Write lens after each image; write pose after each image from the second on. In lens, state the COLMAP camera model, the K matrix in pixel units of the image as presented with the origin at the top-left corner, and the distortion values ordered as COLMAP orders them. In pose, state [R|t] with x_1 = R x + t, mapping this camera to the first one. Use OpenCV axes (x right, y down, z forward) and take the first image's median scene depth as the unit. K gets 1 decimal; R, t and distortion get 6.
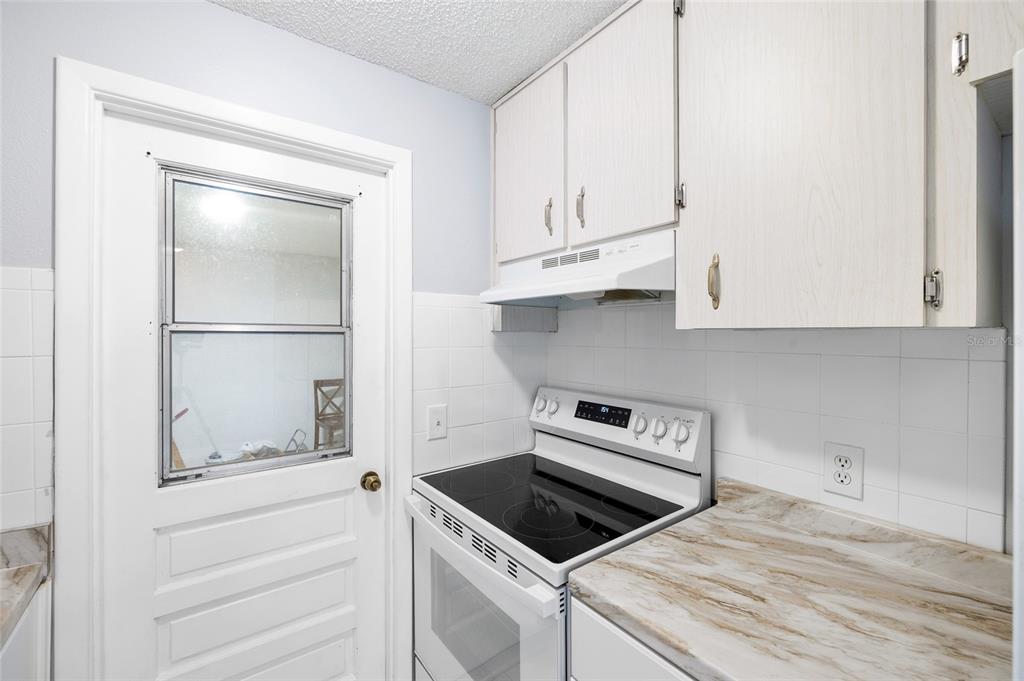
lens RADIAL K [[433.3, 0, 515.4], [0, 433.3, 335.8], [0, 0, 1]] dist [-0.004079, 0.001251]
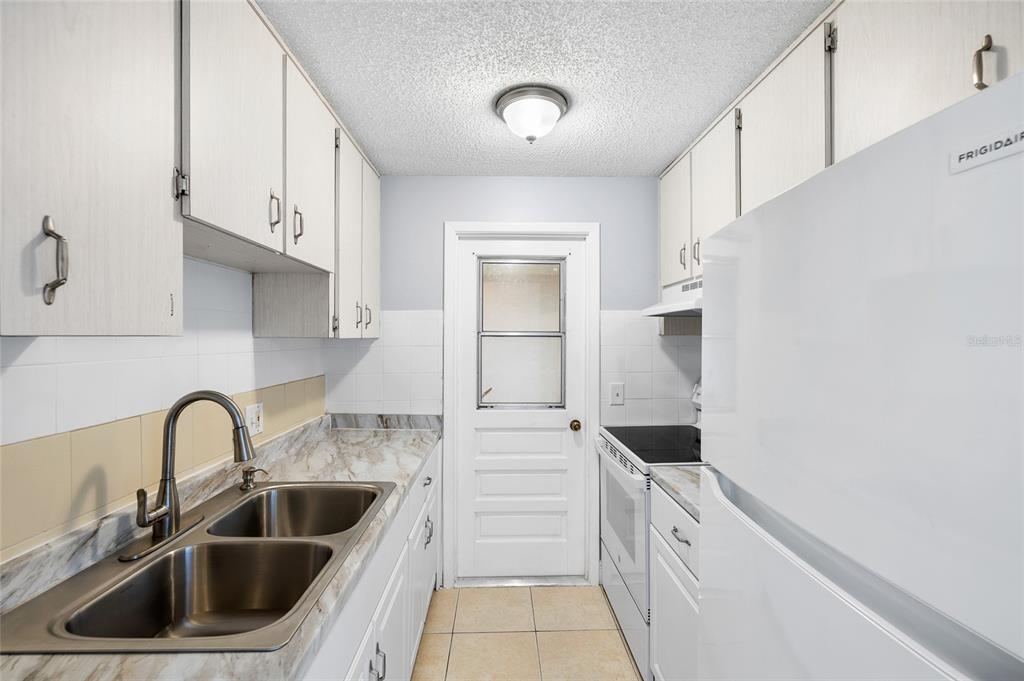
lens RADIAL K [[433.3, 0, 509.1], [0, 433.3, 336.3], [0, 0, 1]] dist [-0.004079, 0.001251]
pose [[0.817440, -0.001871, -0.576010, 0.420145], [-0.002555, 0.999973, -0.006873, 0.005894], [0.576008, 0.007090, 0.817414, -0.514369]]
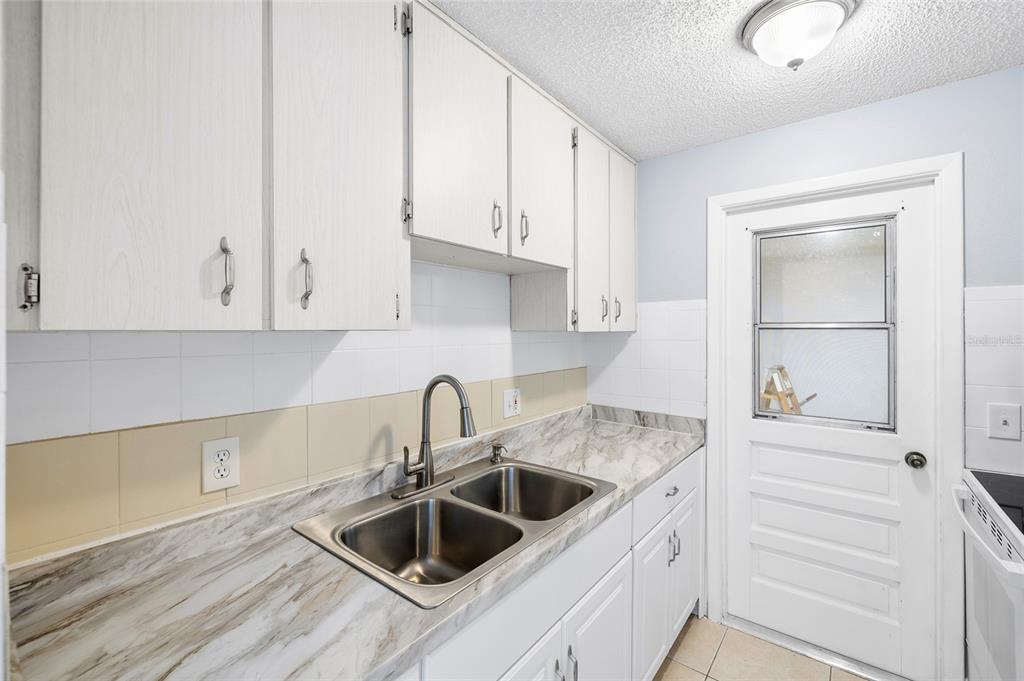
lens RADIAL K [[433.3, 0, 515.2], [0, 433.3, 330.0], [0, 0, 1]] dist [-0.004079, 0.001251]
pose [[0.261572, -0.004612, -0.965173, 0.483446], [-0.001809, 0.999984, -0.005268, 0.005975], [0.965182, 0.003124, 0.261559, -0.302089]]
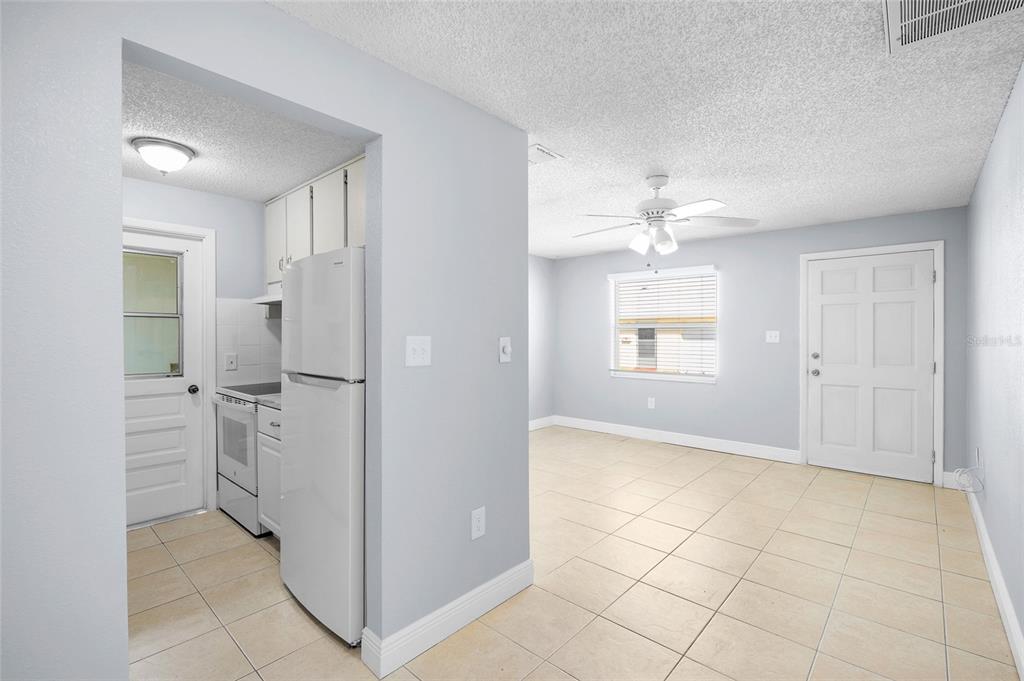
lens RADIAL K [[449.3, 0, 510.2], [0, 449.3, 337.3], [0, 0, 1]] dist [-0.009439, 0.000327]
pose [[0.979893, -0.002546, 0.199507, 0.730498], [0.001758, 0.999990, 0.004126, 0.082237], [-0.199516, -0.003693, 0.979888, -1.410183]]
